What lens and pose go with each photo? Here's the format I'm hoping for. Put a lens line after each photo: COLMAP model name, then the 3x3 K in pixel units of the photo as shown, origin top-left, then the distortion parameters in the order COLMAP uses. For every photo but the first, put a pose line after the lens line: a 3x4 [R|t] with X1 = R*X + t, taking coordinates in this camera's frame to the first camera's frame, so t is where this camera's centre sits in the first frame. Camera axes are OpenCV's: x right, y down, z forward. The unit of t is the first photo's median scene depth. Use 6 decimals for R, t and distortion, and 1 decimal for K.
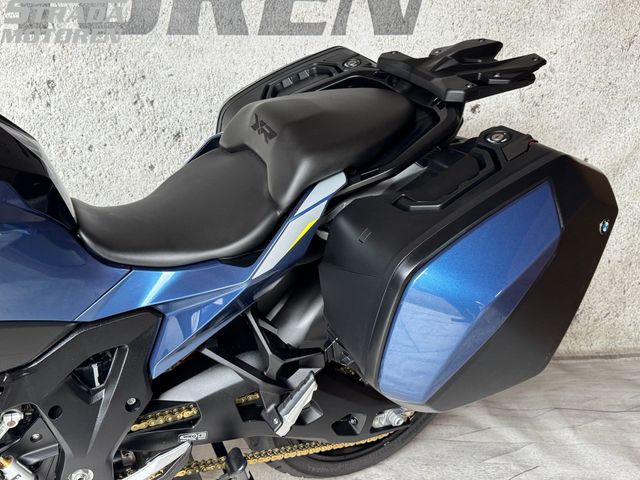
lens RADIAL K [[622.8, 0, 319.6], [0, 622.8, 248.3], [0, 0, 1]] dist [0.132826, -0.292767]
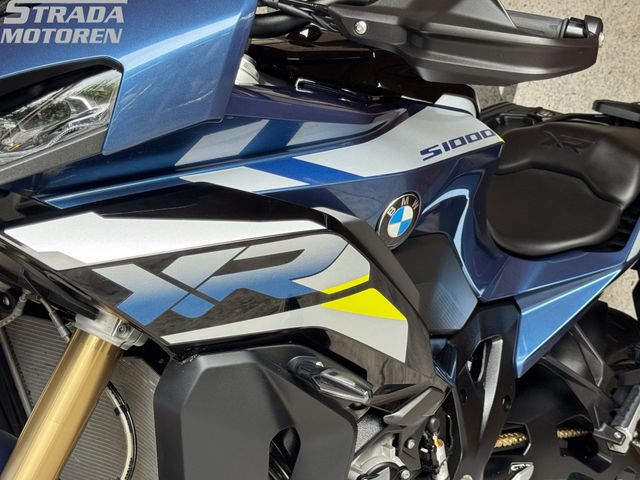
lens RADIAL K [[1112.2, 0, 320.0], [0, 1112.2, 240.0], [0, 0, 1]] dist [0.053331, 0.274804]
pose [[0.934261, 0.035757, 0.354792, -0.665063], [0.075960, 0.952168, -0.295985, 0.281289], [-0.348405, 0.303477, 0.886857, -0.253906]]
